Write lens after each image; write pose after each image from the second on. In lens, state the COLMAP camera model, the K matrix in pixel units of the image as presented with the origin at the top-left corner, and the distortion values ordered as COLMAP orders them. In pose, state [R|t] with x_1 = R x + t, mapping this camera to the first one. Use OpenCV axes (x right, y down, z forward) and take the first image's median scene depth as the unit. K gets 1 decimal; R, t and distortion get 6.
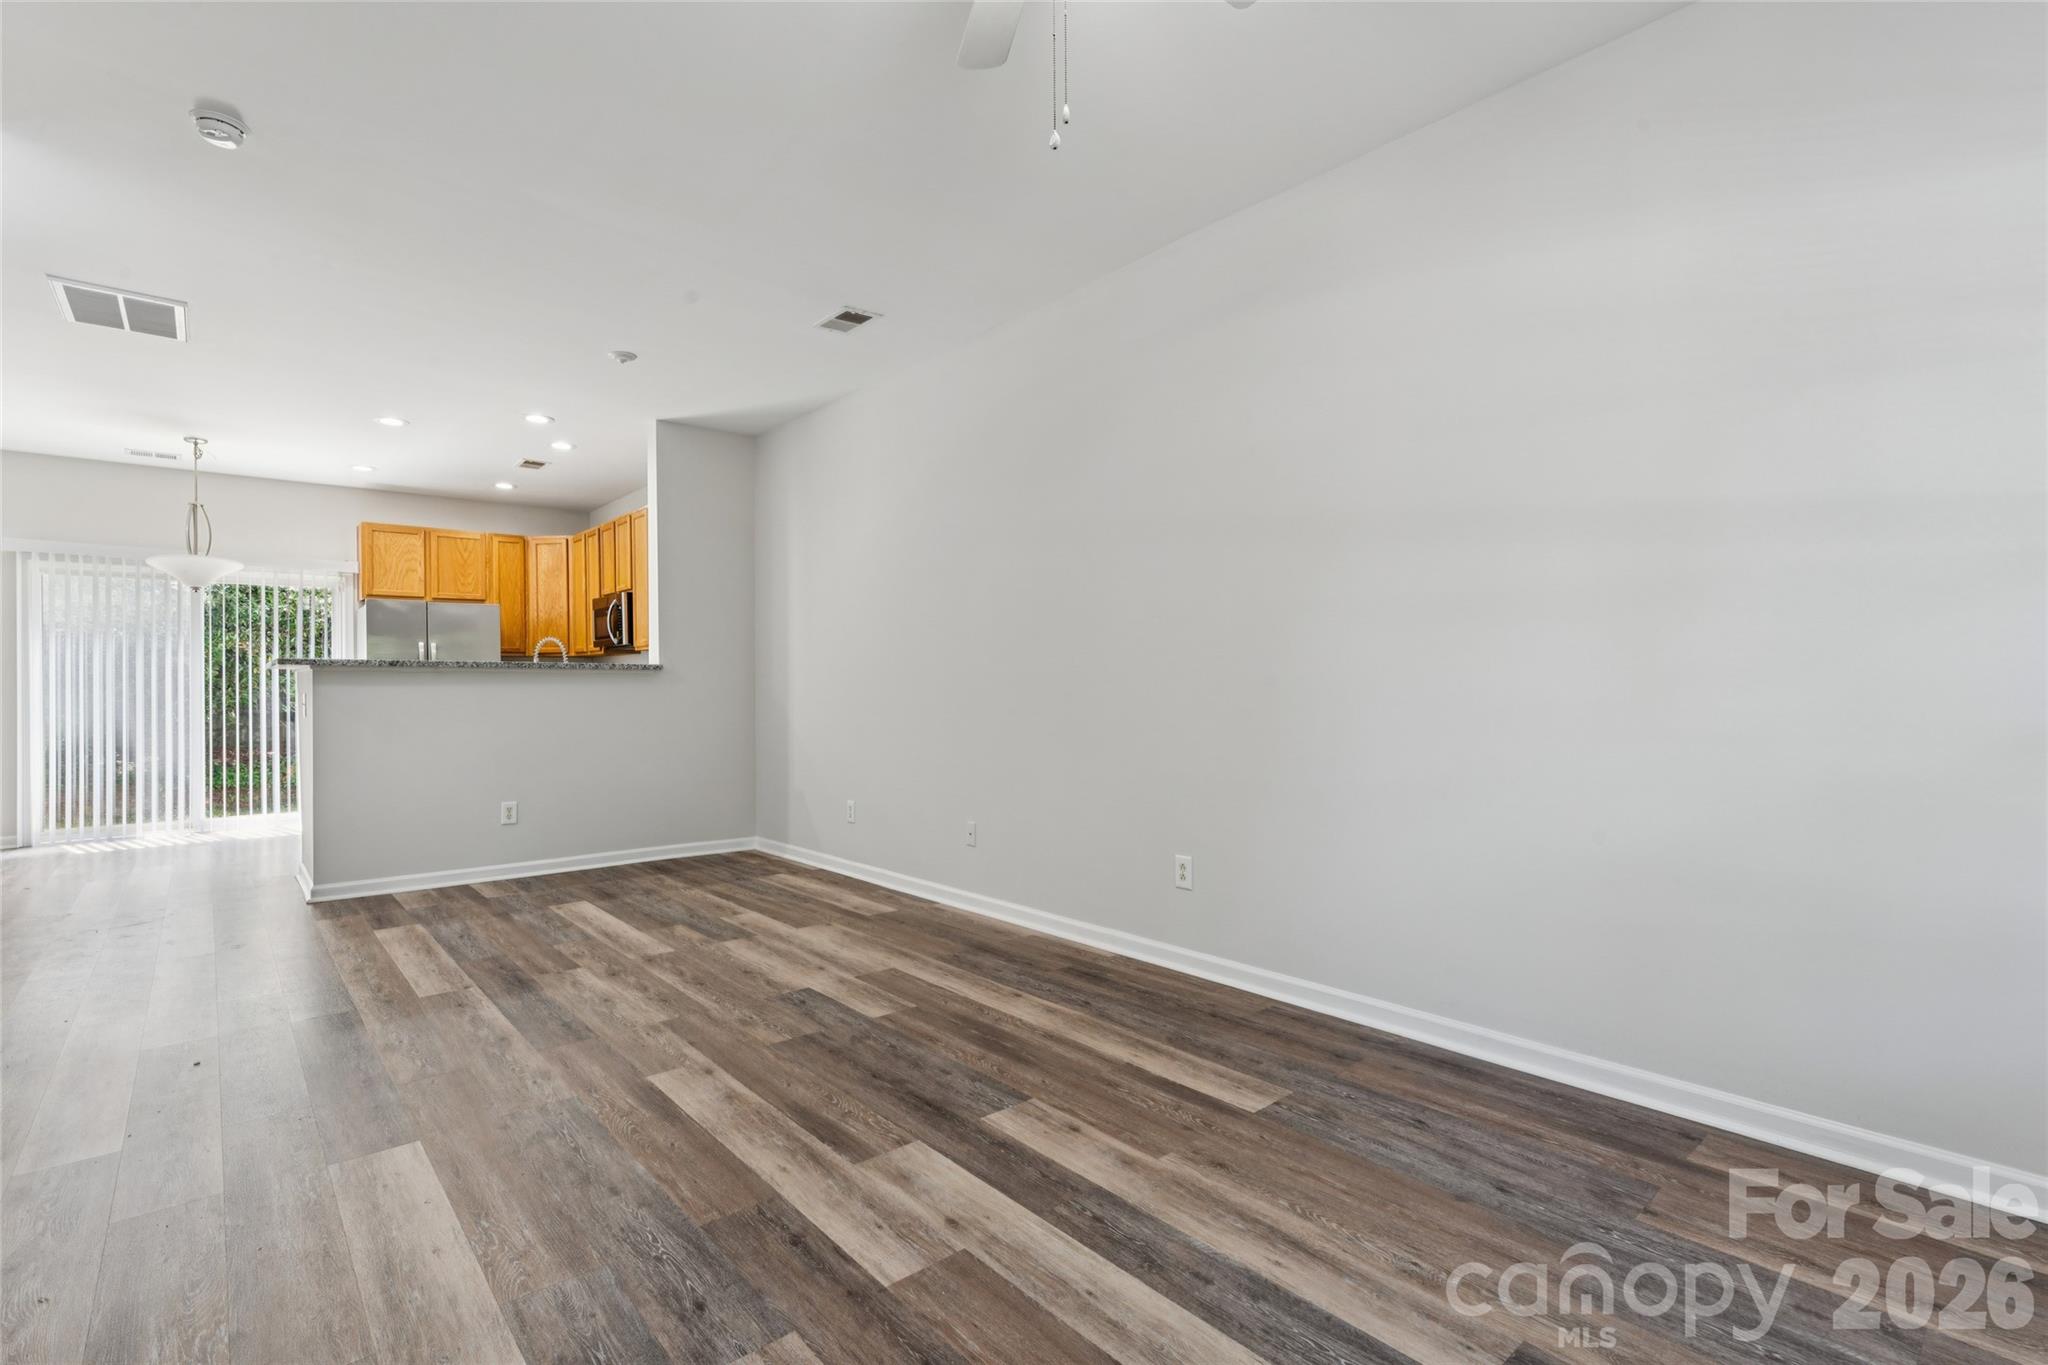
lens RADIAL K [[950.9, 0, 1015.1], [0, 950.9, 673.2], [0, 0, 1]] dist [0.000017, 0.000601]
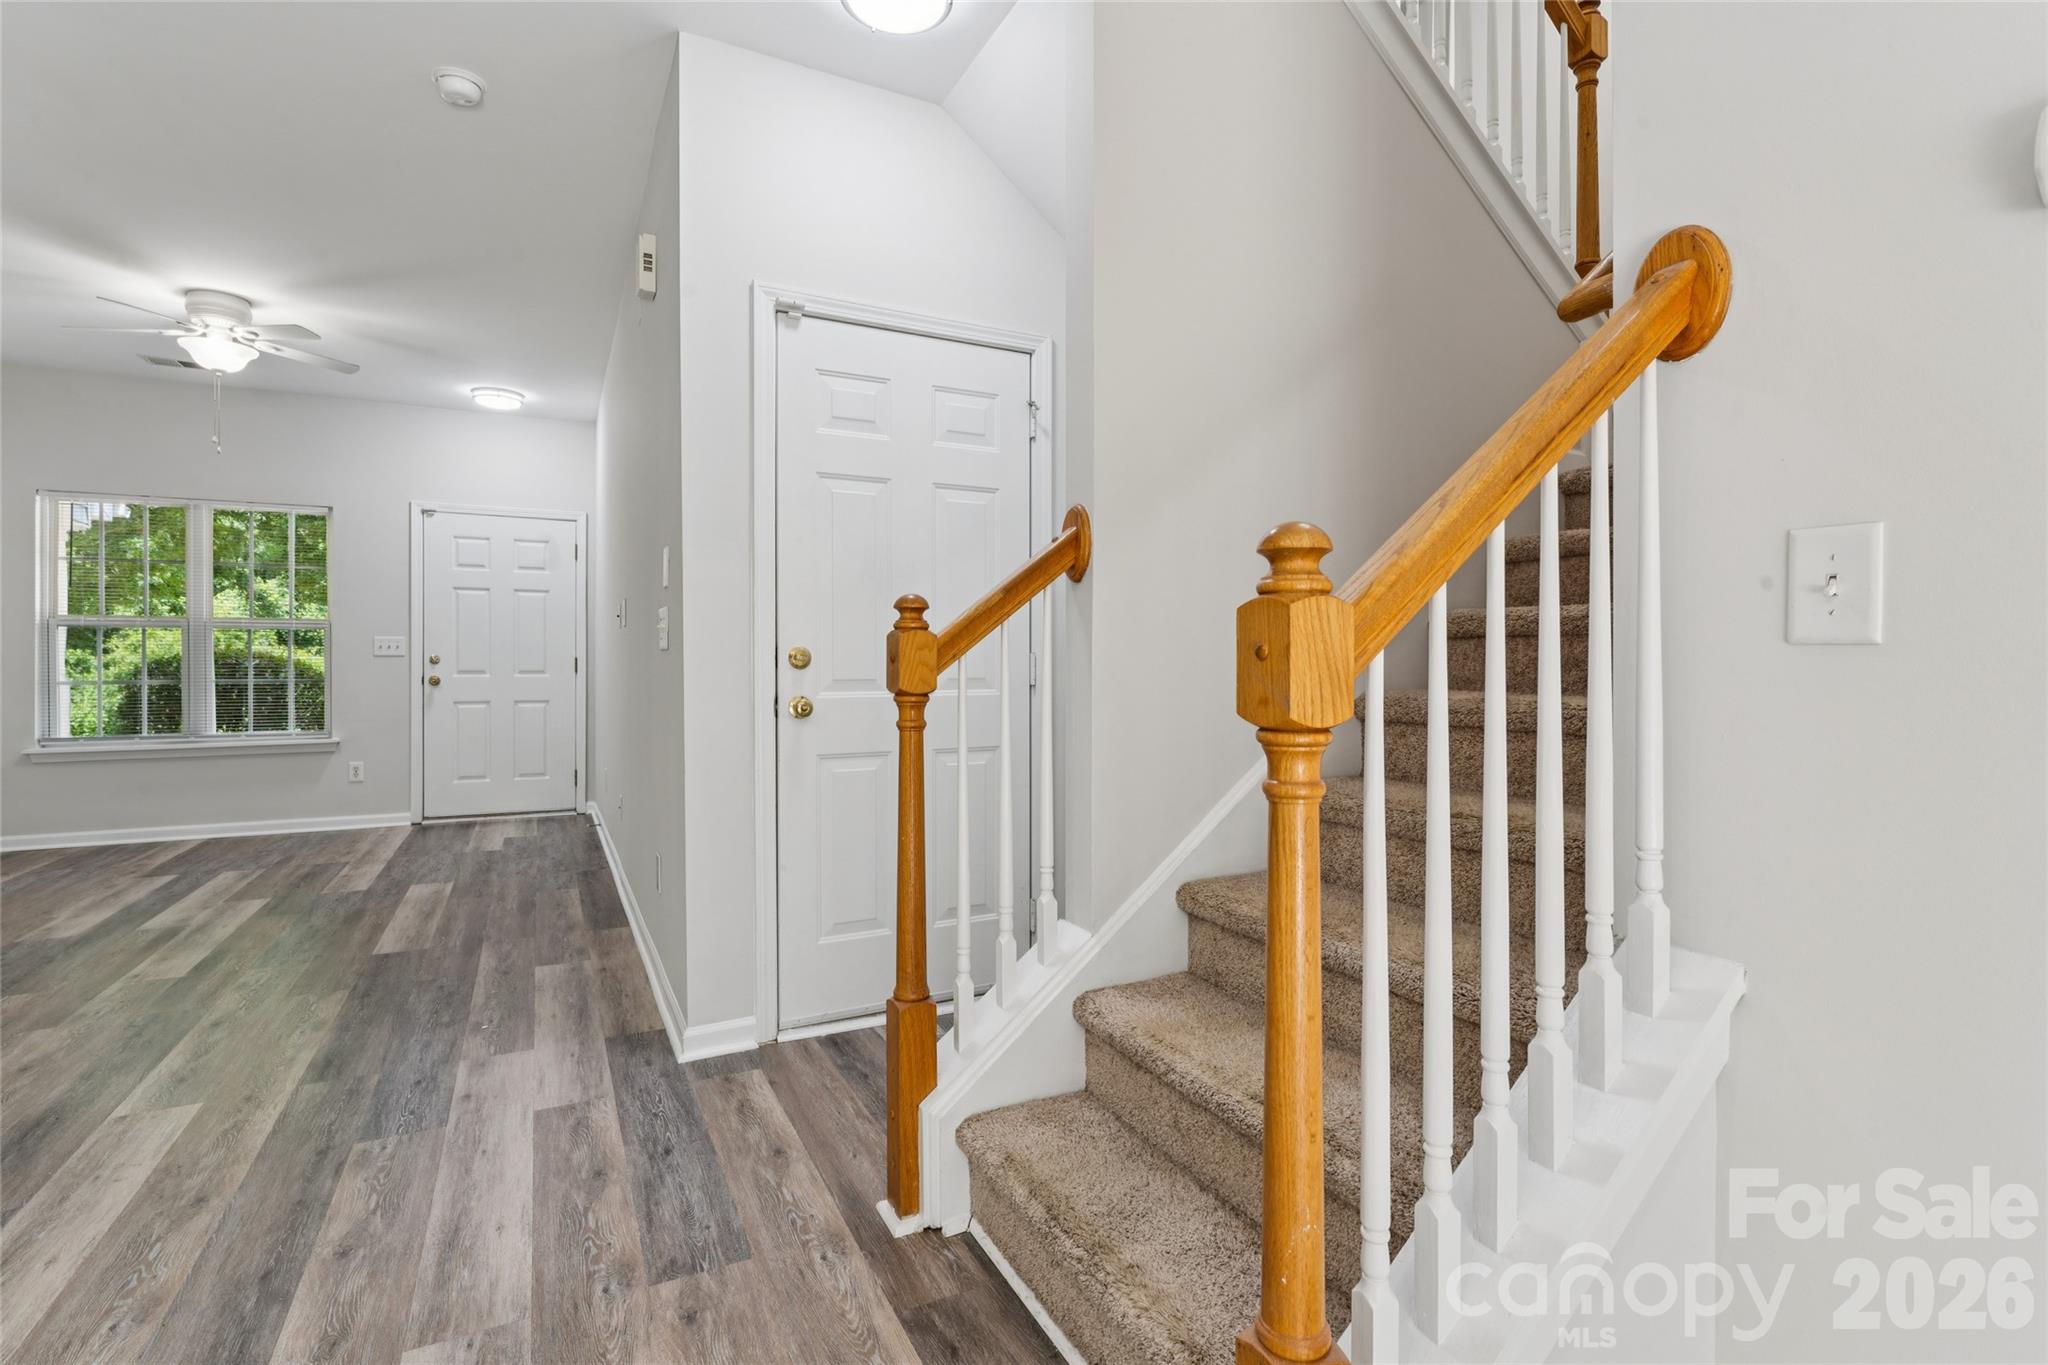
lens RADIAL K [[950.9, 0, 1019.1], [0, 950.9, 670.0], [0, 0, 1]] dist [0.000017, 0.000601]
pose [[-0.972075, 0.003667, 0.234641, -1.470163], [0.002128, 0.999975, -0.006810, 0.030676], [-0.234660, -0.006120, -0.972058, 1.649309]]
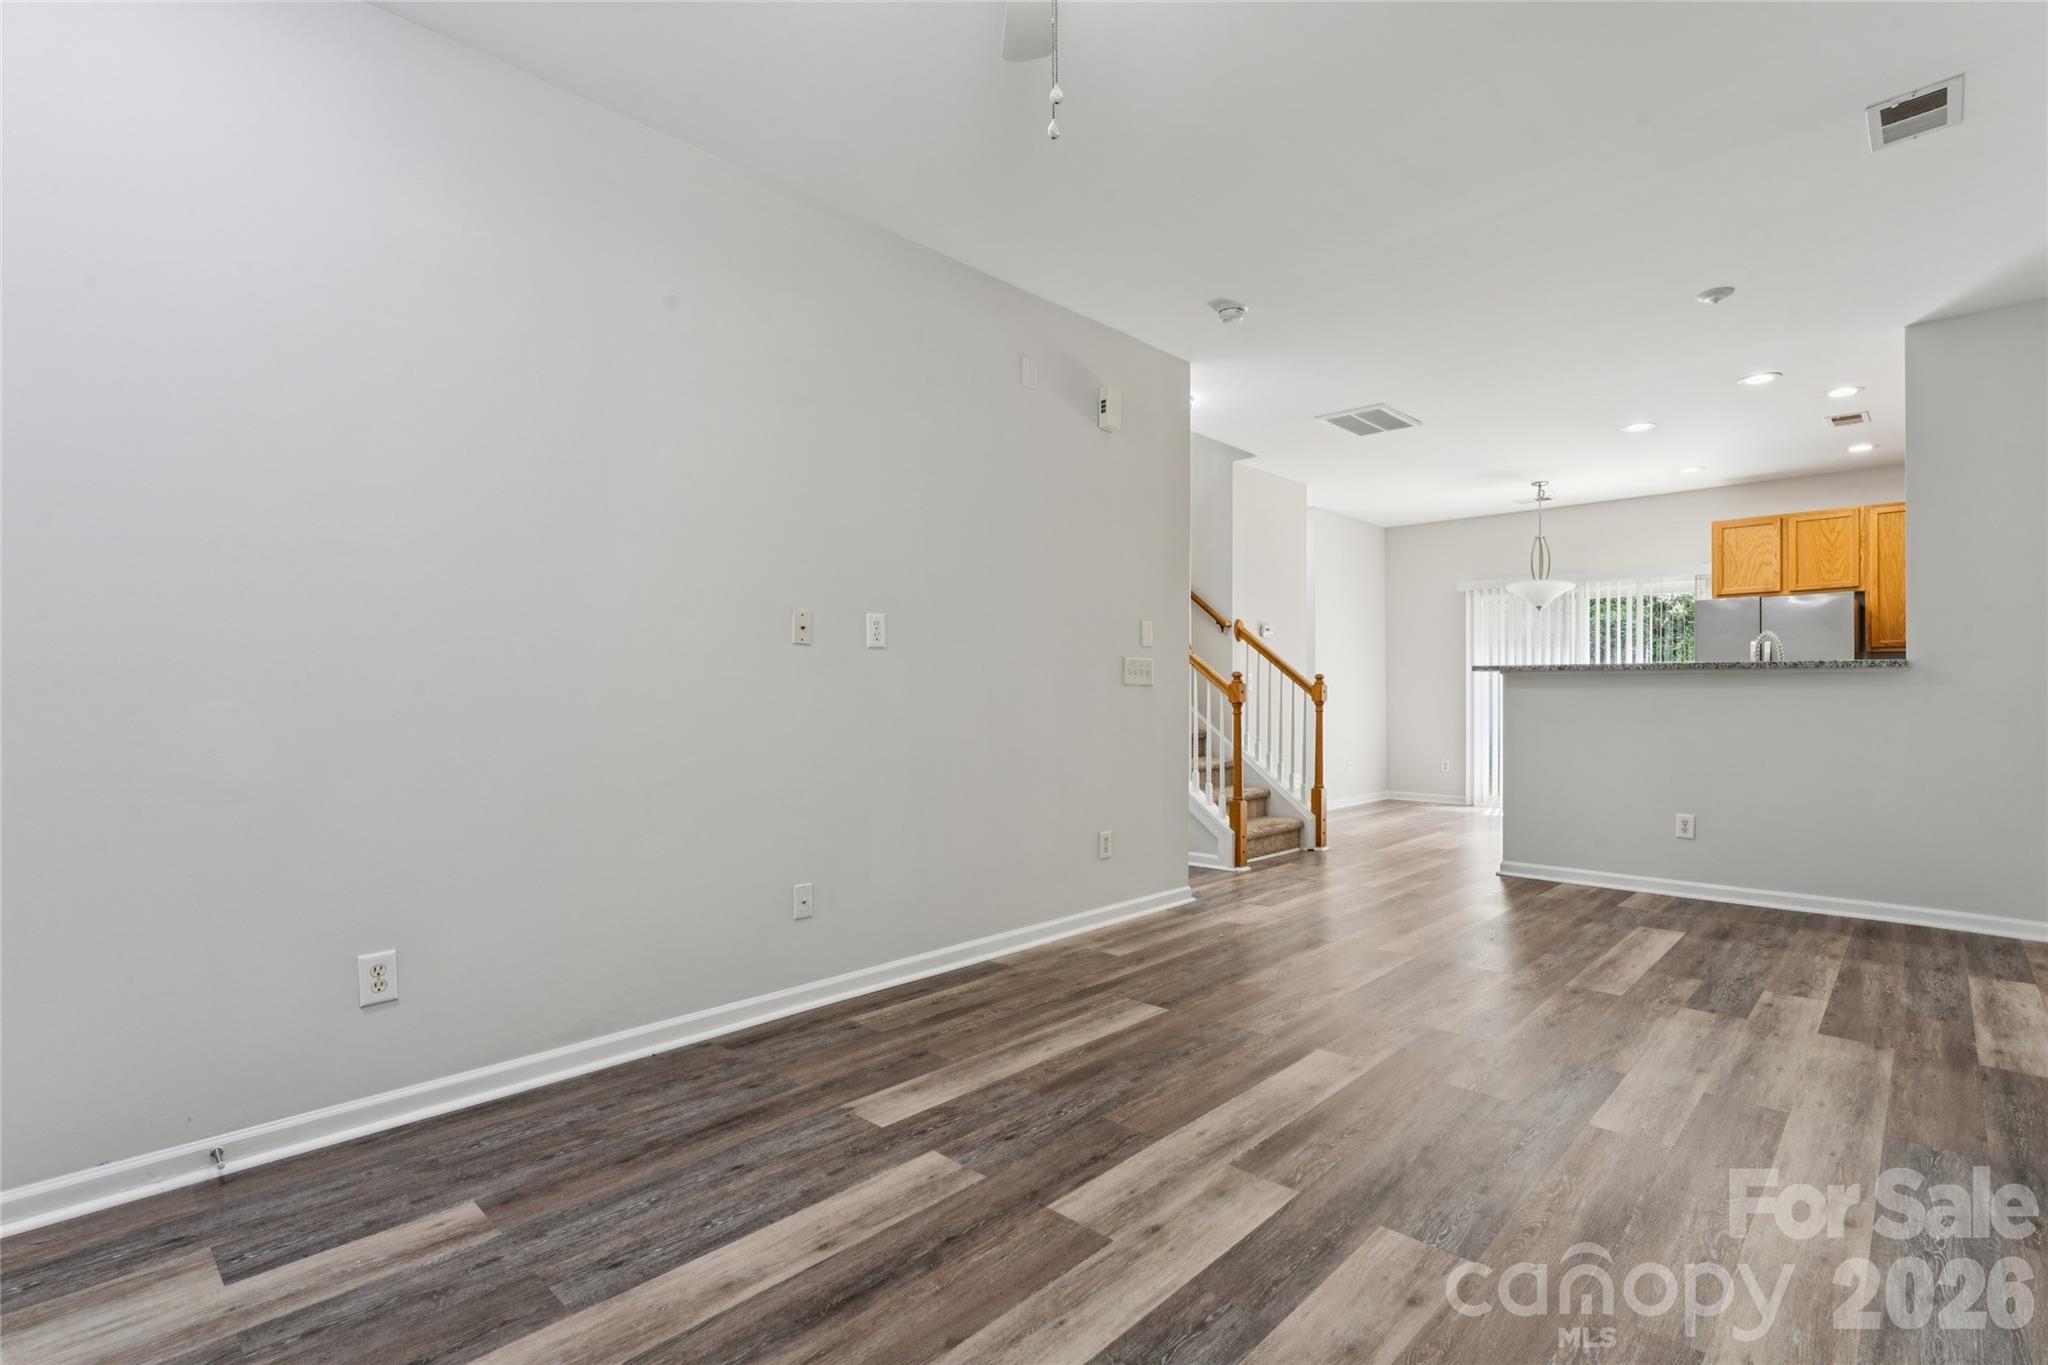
lens RADIAL K [[950.9, 0, 1027.6], [0, 950.9, 695.9], [0, 0, 1]] dist [0.000017, 0.000601]
pose [[0.106889, 0.008512, -0.994235, 0.554795], [0.013906, 0.999853, 0.010055, 0.004149], [0.994174, -0.014901, 0.106754, 0.471761]]
